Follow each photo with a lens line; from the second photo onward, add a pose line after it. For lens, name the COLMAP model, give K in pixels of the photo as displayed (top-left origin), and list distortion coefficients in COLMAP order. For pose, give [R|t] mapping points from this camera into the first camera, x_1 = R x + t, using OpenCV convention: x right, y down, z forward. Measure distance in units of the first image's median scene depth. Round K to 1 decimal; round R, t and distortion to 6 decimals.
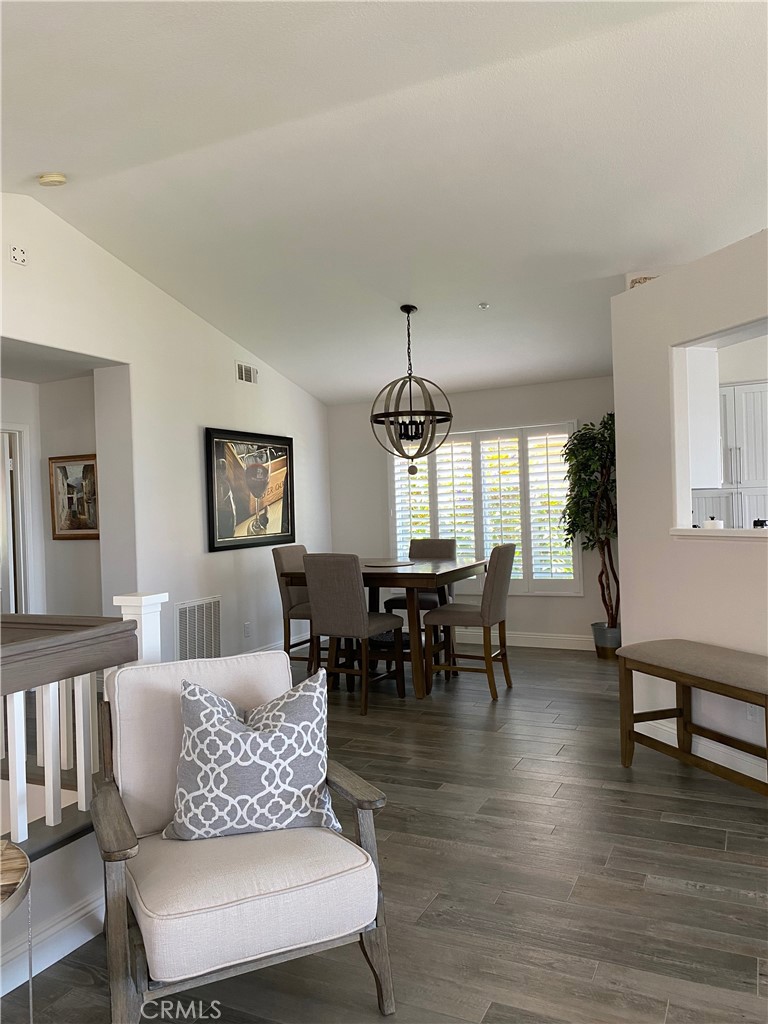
lens RADIAL K [[775.5, 0, 386.0], [0, 775.5, 515.4], [0, 0, 1]] dist [0.143799, -0.357100]
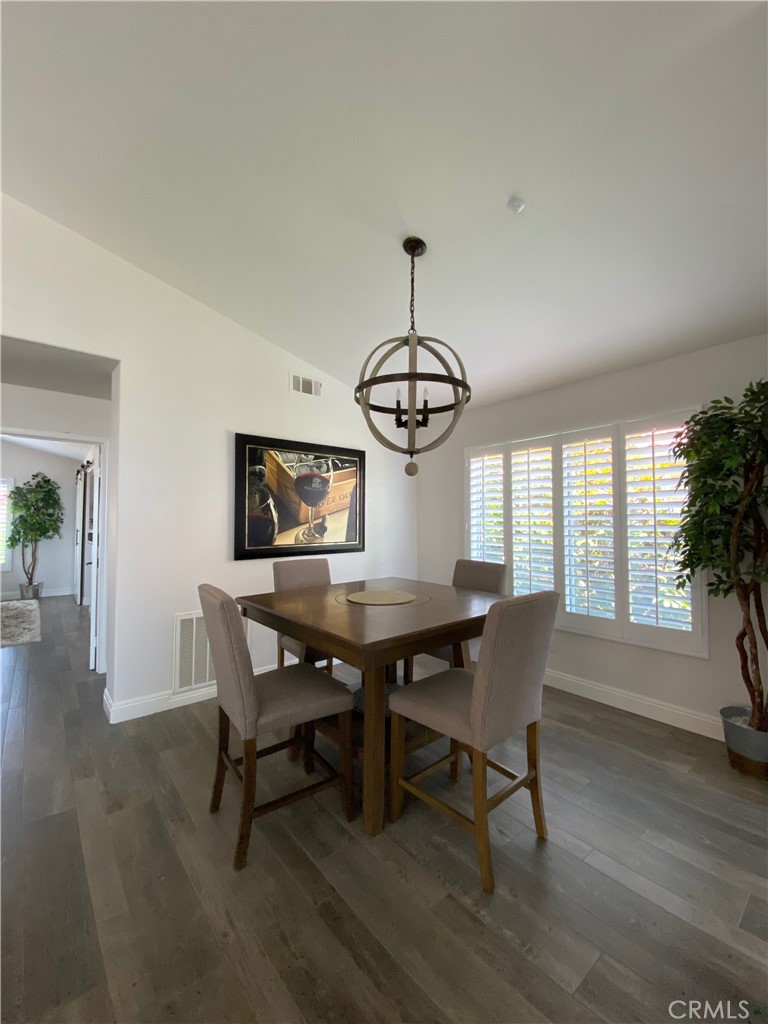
lens RADIAL K [[411.4, 0, 383.9], [0, 411.4, 509.5], [0, 0, 1]] dist [0.044849, -0.039653]
pose [[0.907962, 0.022393, -0.418453, 0.153274], [-0.035521, 0.999090, -0.023608, -0.010099], [0.417544, 0.036299, 0.907932, 0.581911]]
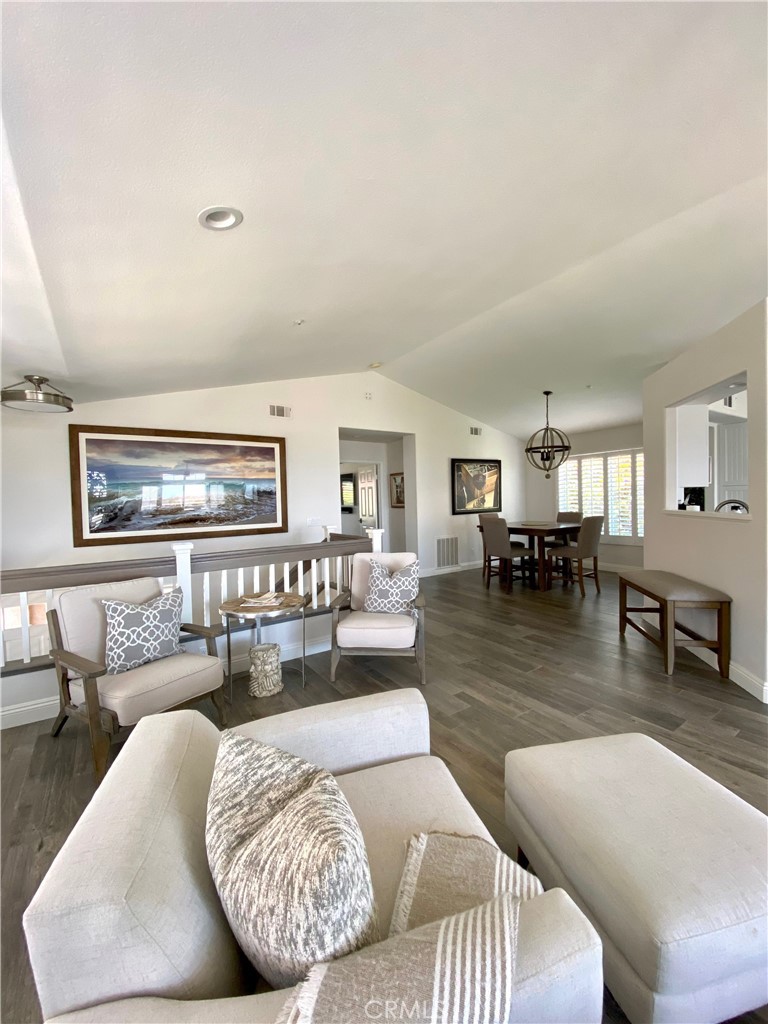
lens RADIAL K [[411.4, 0, 383.9], [0, 411.4, 509.5], [0, 0, 1]] dist [0.044849, -0.039653]
pose [[0.860435, 0.023864, -0.509002, 0.189933], [-0.006975, 0.999361, 0.035062, -0.007591], [0.509513, -0.026618, 0.860051, -0.092096]]
